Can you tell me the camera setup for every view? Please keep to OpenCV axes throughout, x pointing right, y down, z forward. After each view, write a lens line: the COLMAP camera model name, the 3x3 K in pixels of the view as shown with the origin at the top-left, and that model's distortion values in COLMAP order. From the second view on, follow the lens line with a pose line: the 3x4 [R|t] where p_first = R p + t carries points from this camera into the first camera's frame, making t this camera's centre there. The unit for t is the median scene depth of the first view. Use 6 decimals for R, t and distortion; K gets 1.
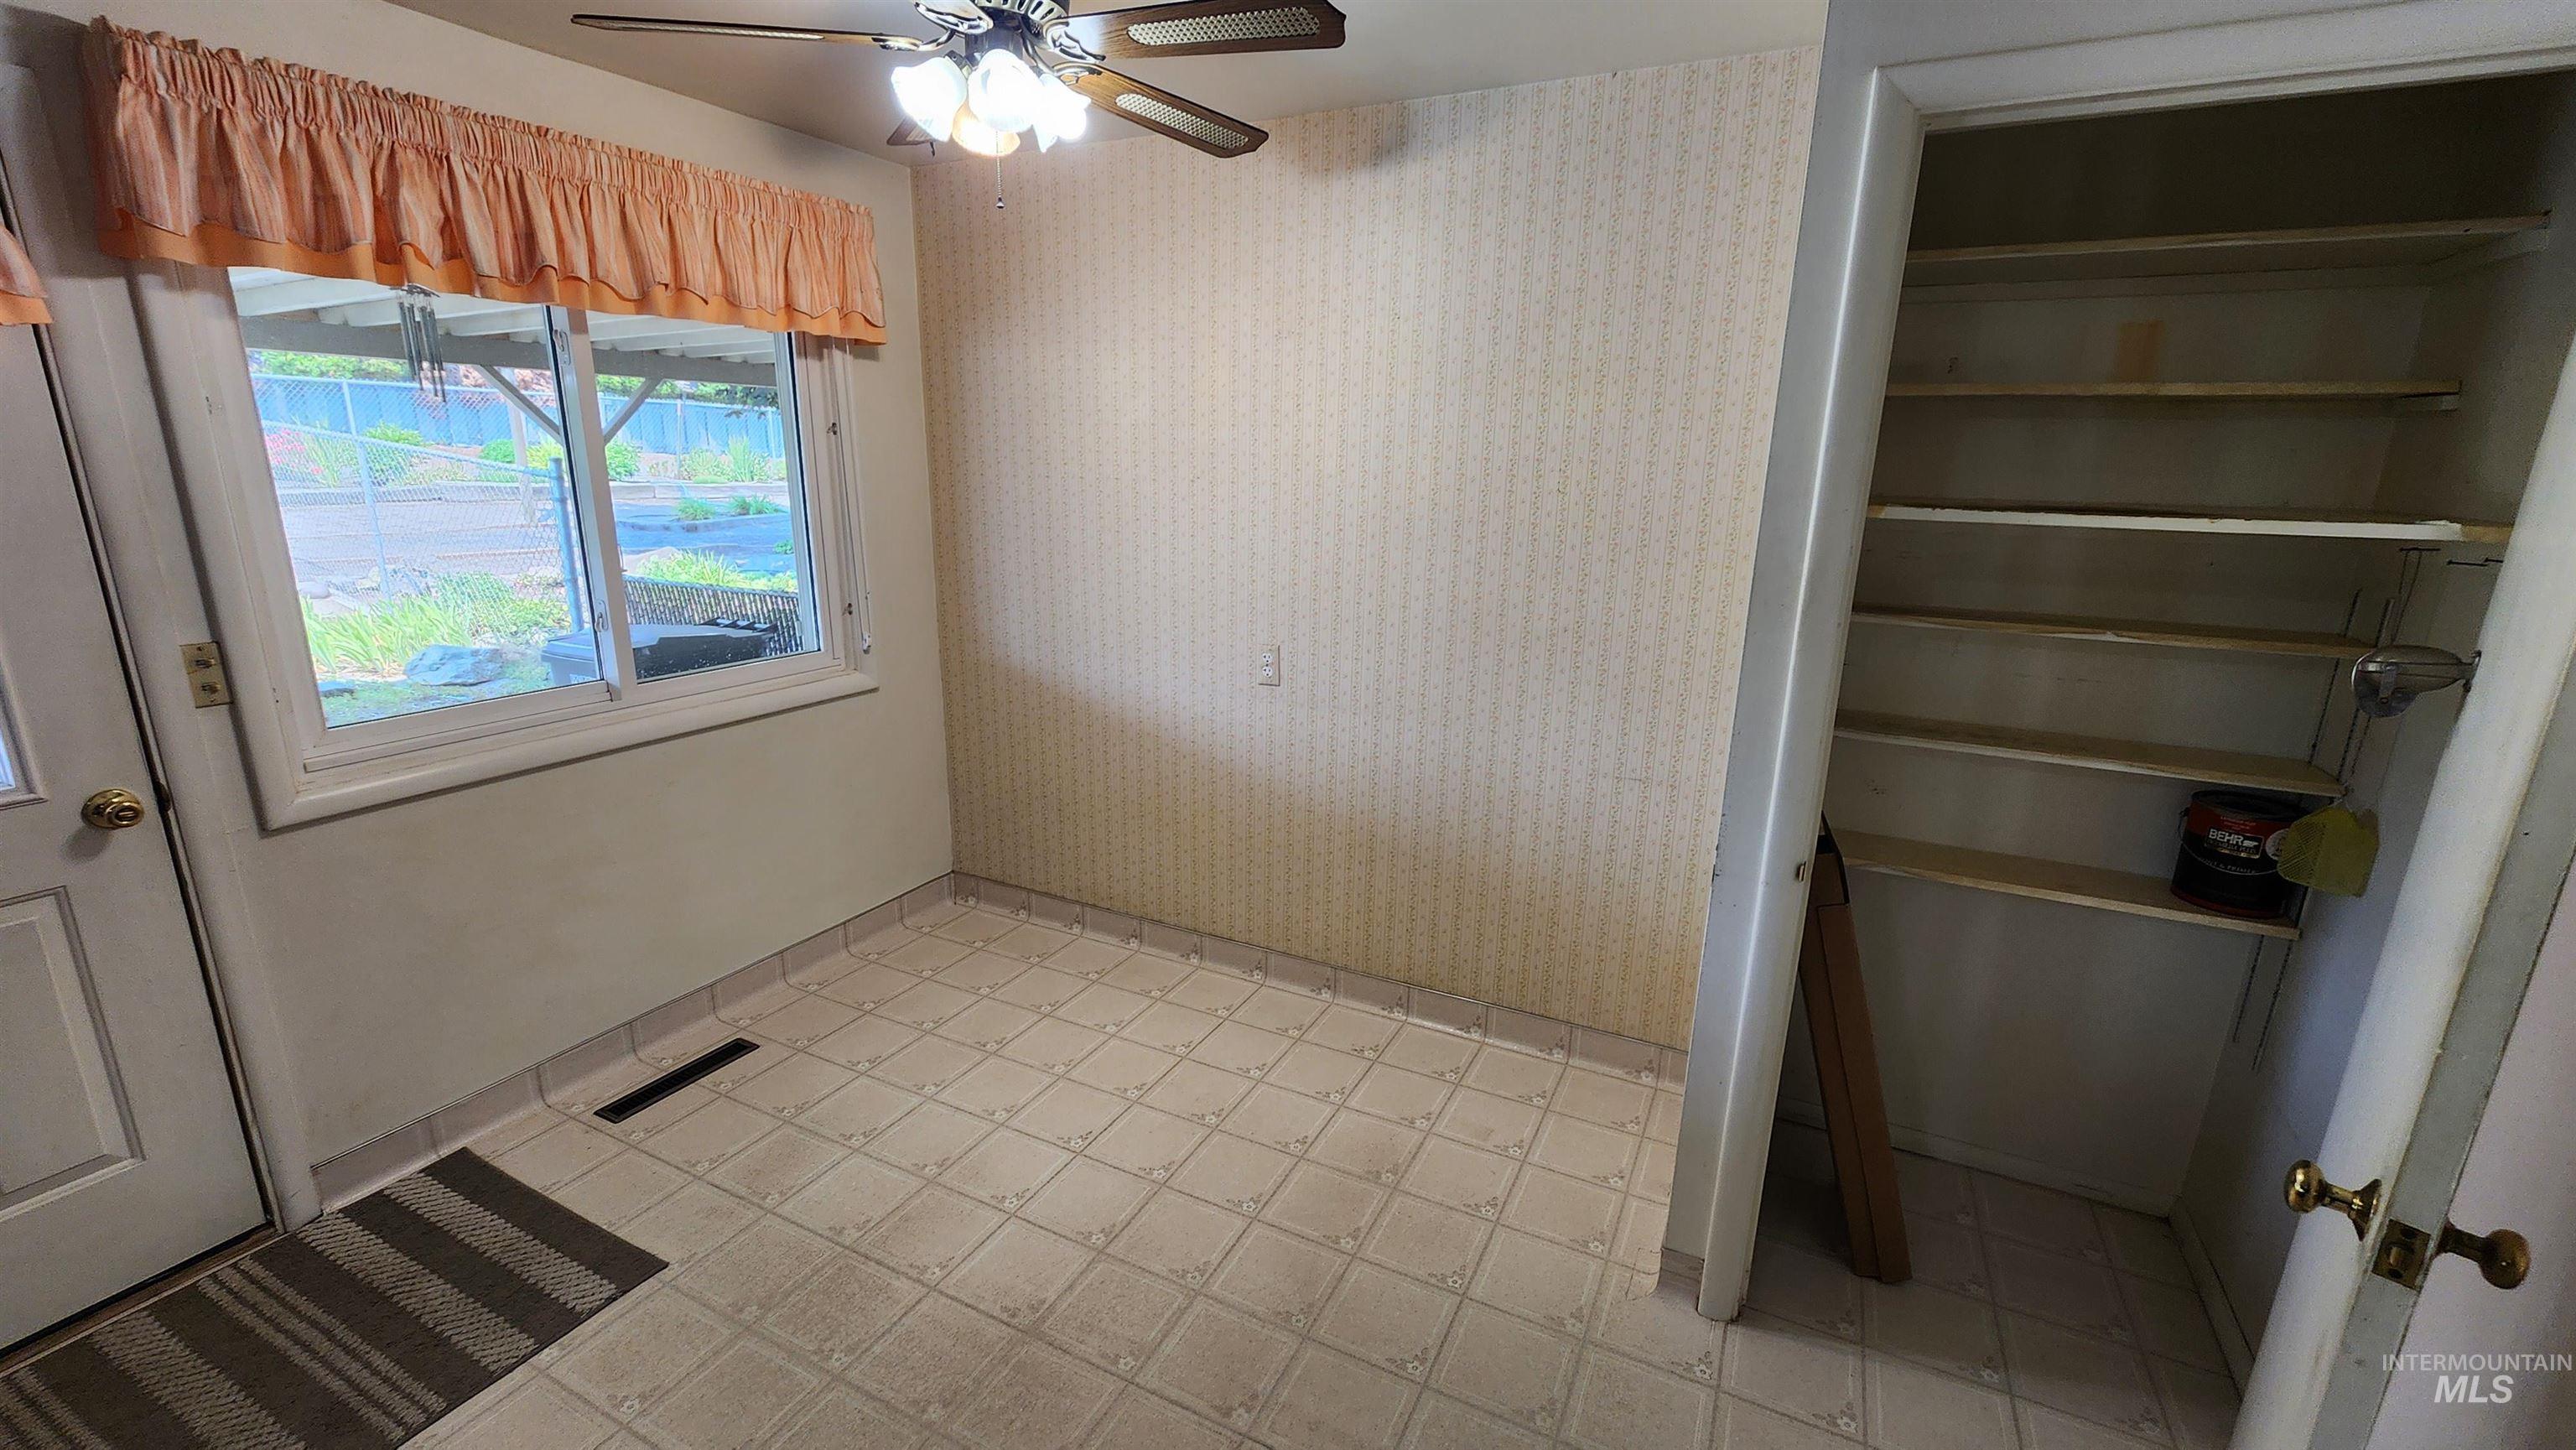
lens RADIAL K [[1059.1, 0, 1287.9], [0, 1059.1, 729.6], [0, 0, 1]] dist [-0.000228, 0.000536]
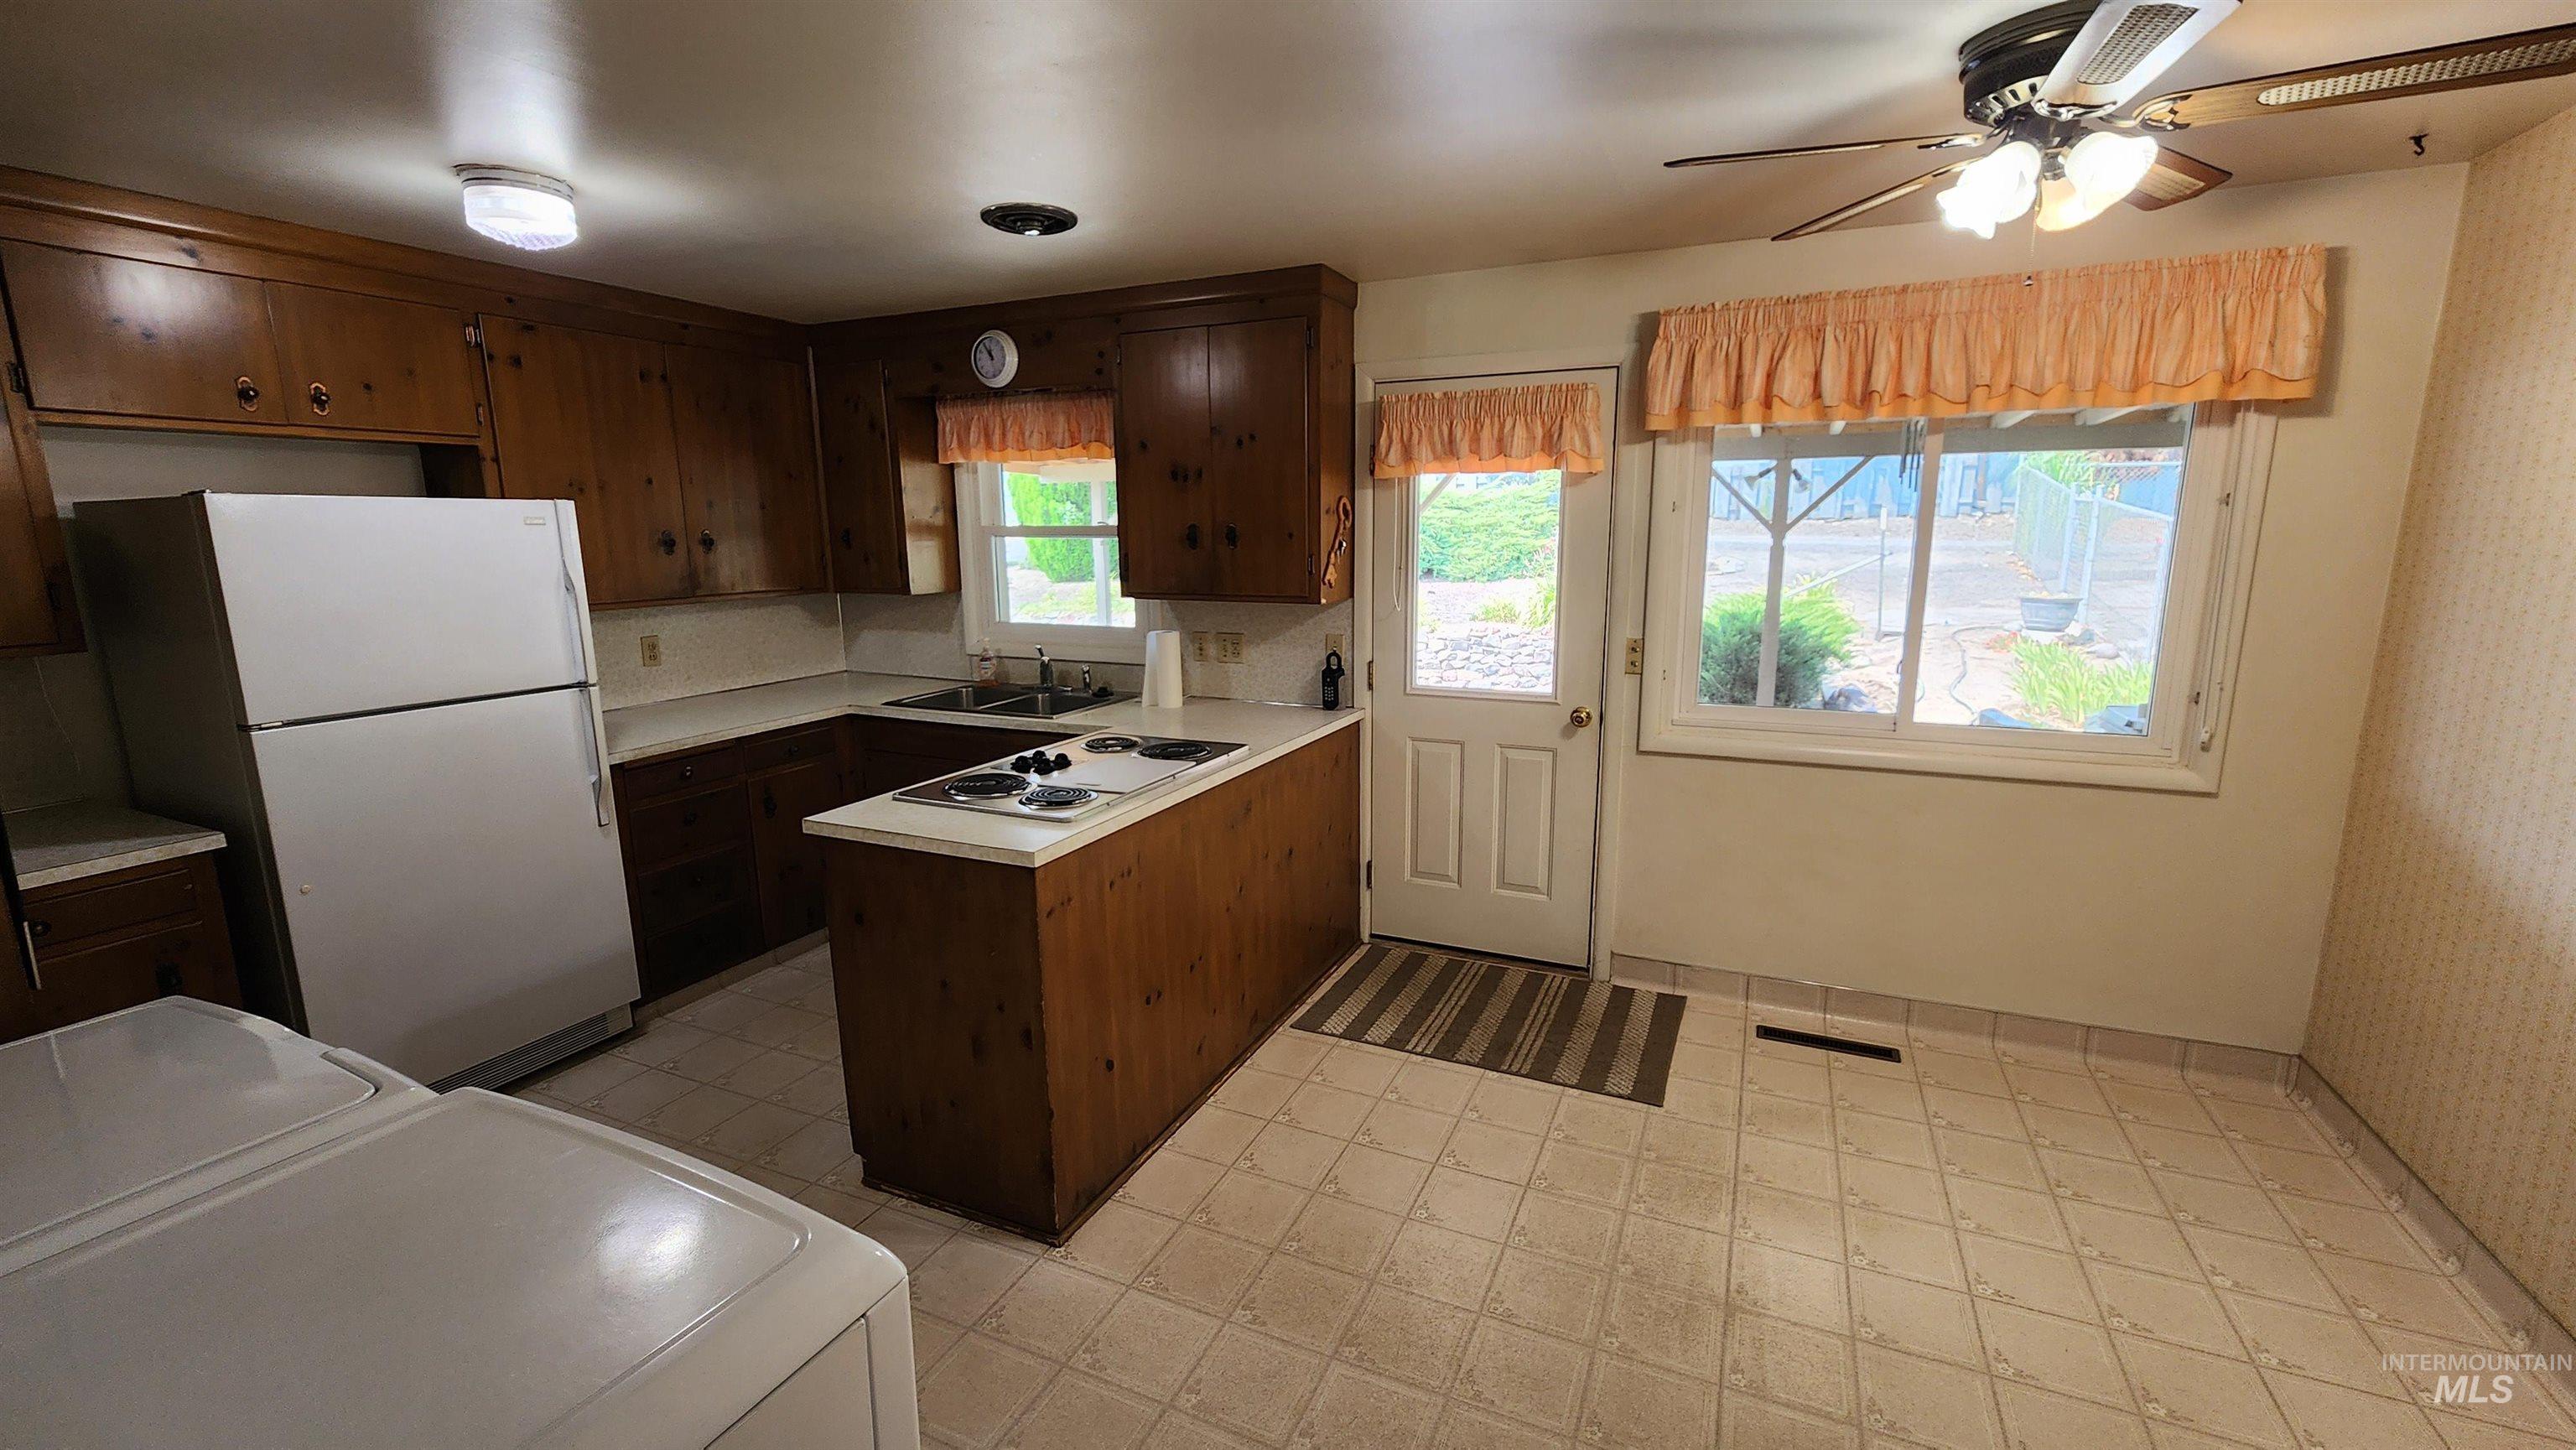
lens RADIAL K [[1059.1, 0, 1282.0], [0, 1059.1, 723.0], [0, 0, 1]] dist [-0.000228, 0.000536]
pose [[0.035426, 0.168193, -0.985117, 0.532642], [-0.241035, 0.958074, 0.154907, -0.056329], [0.969870, 0.231959, 0.074481, 0.232445]]
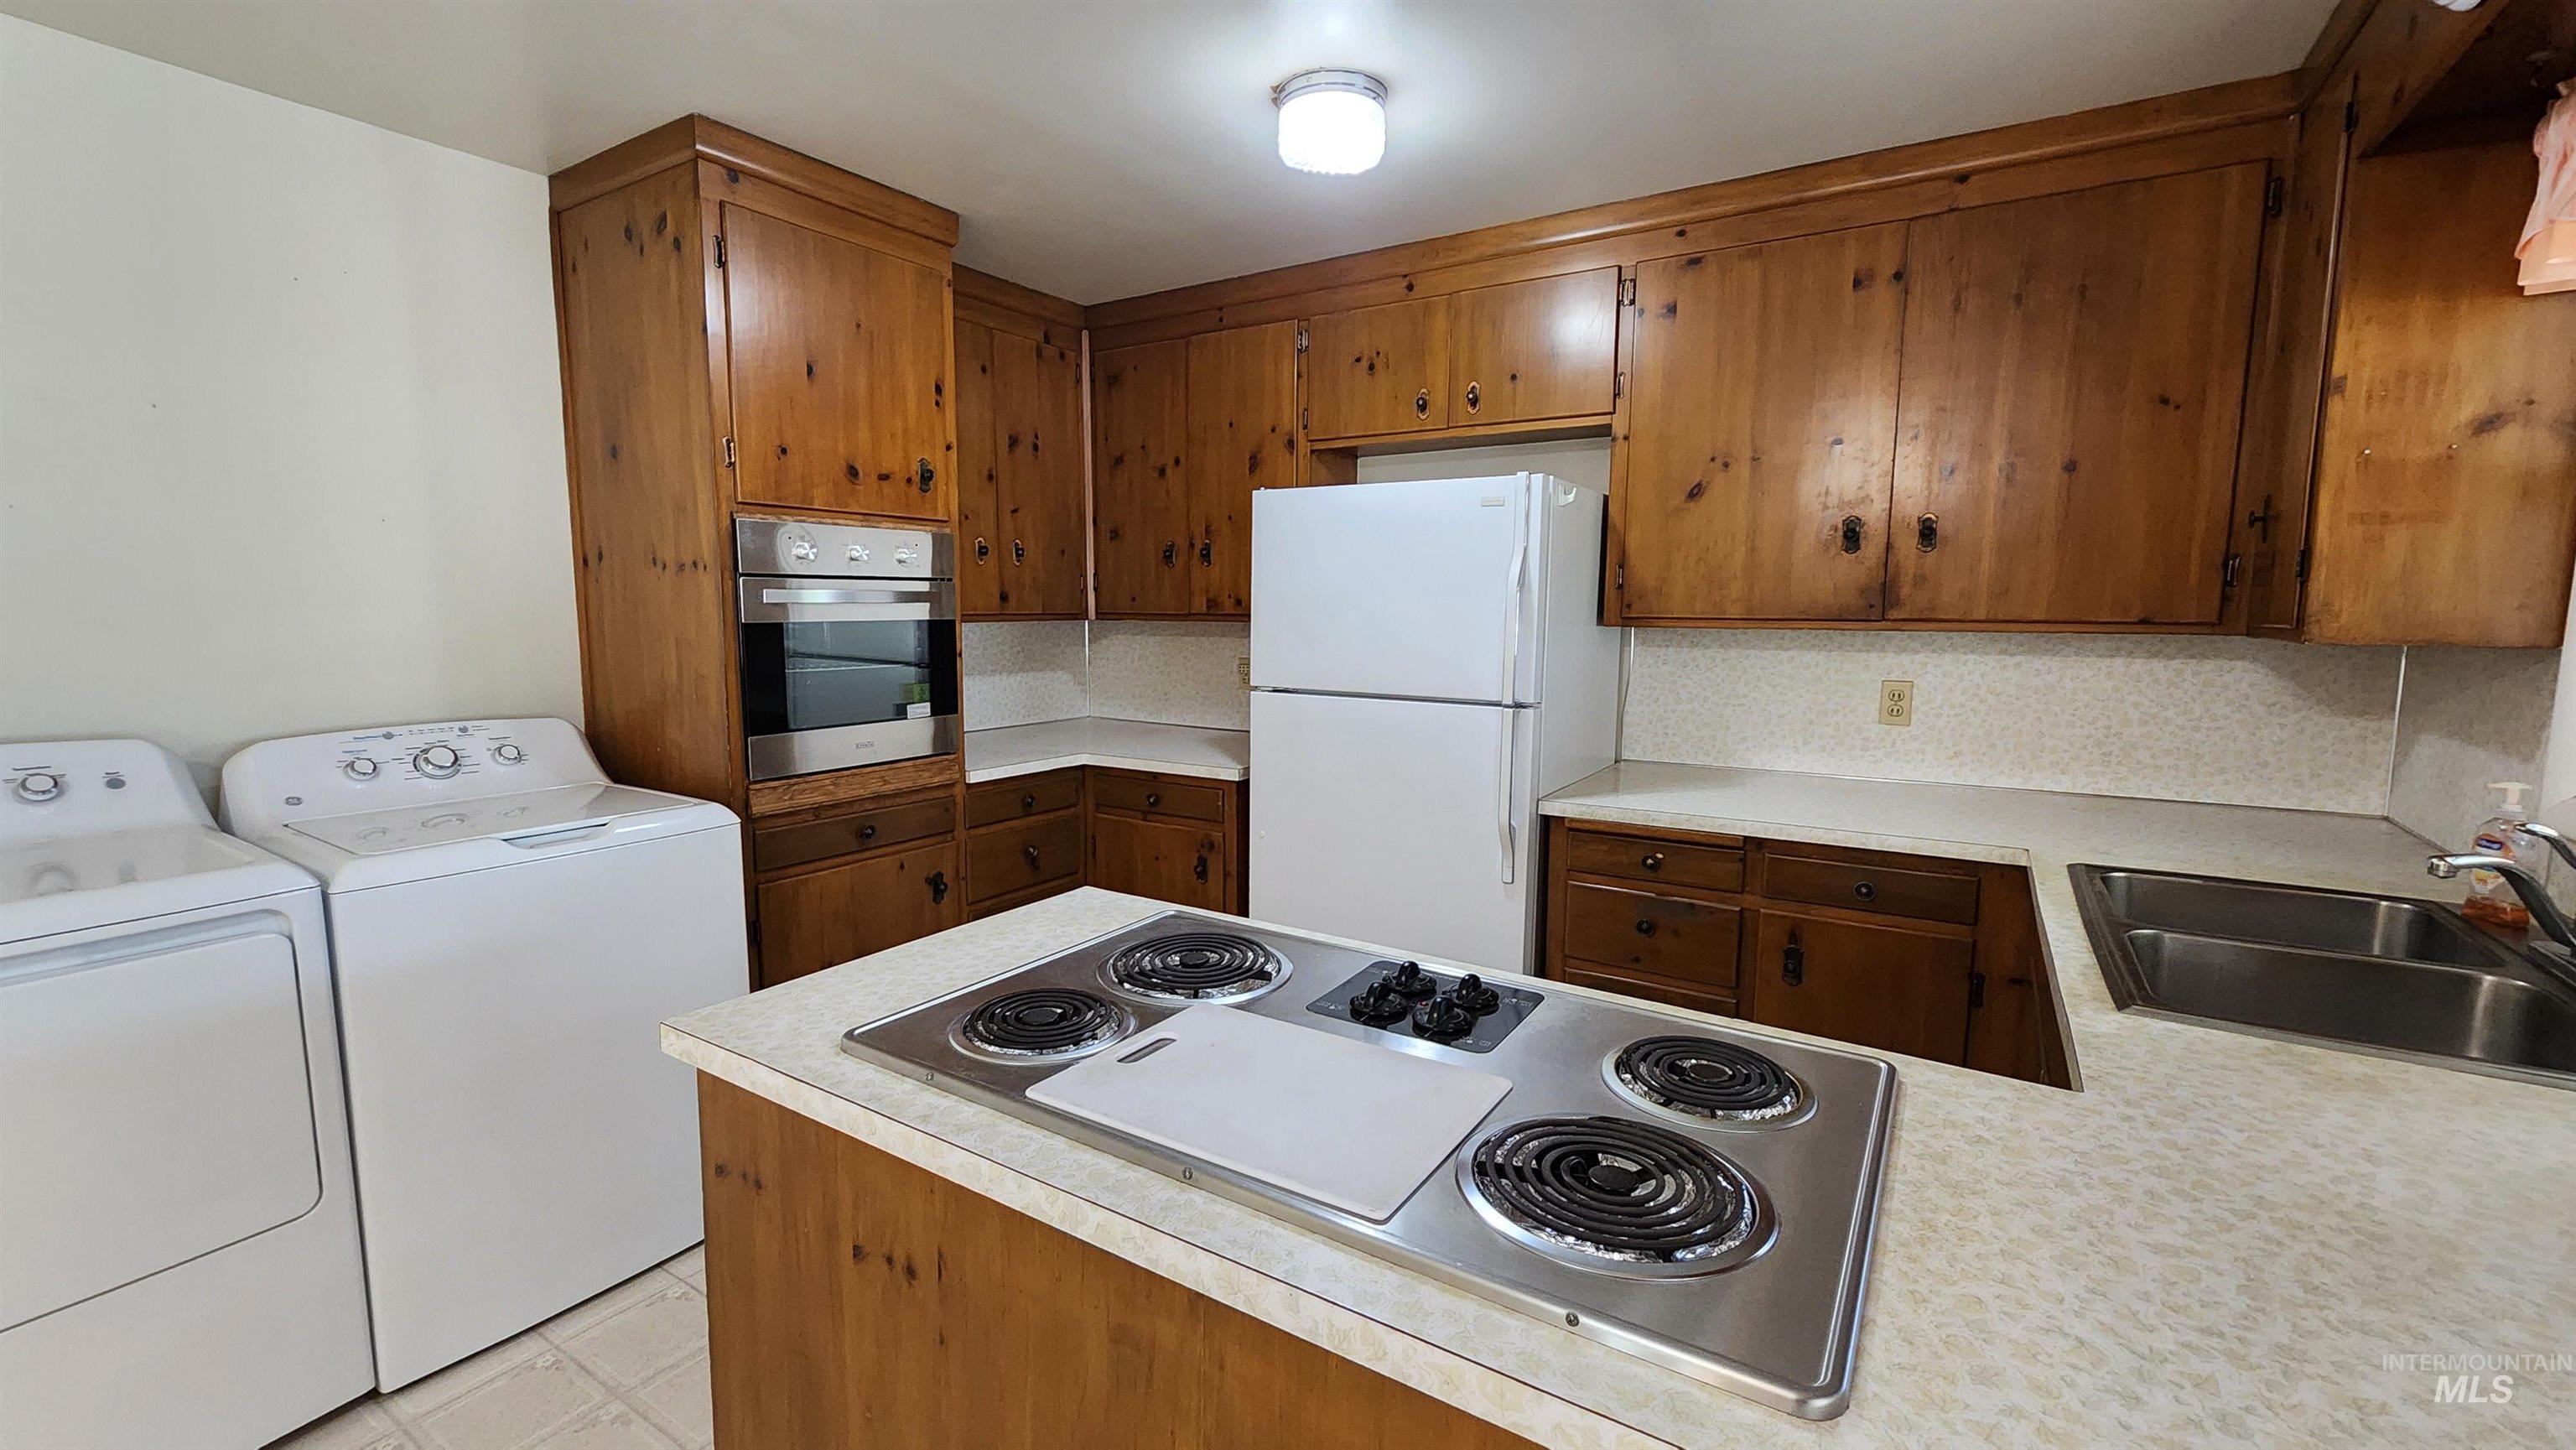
lens RADIAL K [[1059.1, 0, 1299.0], [0, 1059.1, 736.4], [0, 0, 1]] dist [-0.000228, 0.000536]
pose [[-0.995150, -0.032062, 0.093000, -0.553417], [0.004654, 0.928991, 0.370072, -0.051060], [-0.098261, 0.368710, -0.924336, 0.456372]]
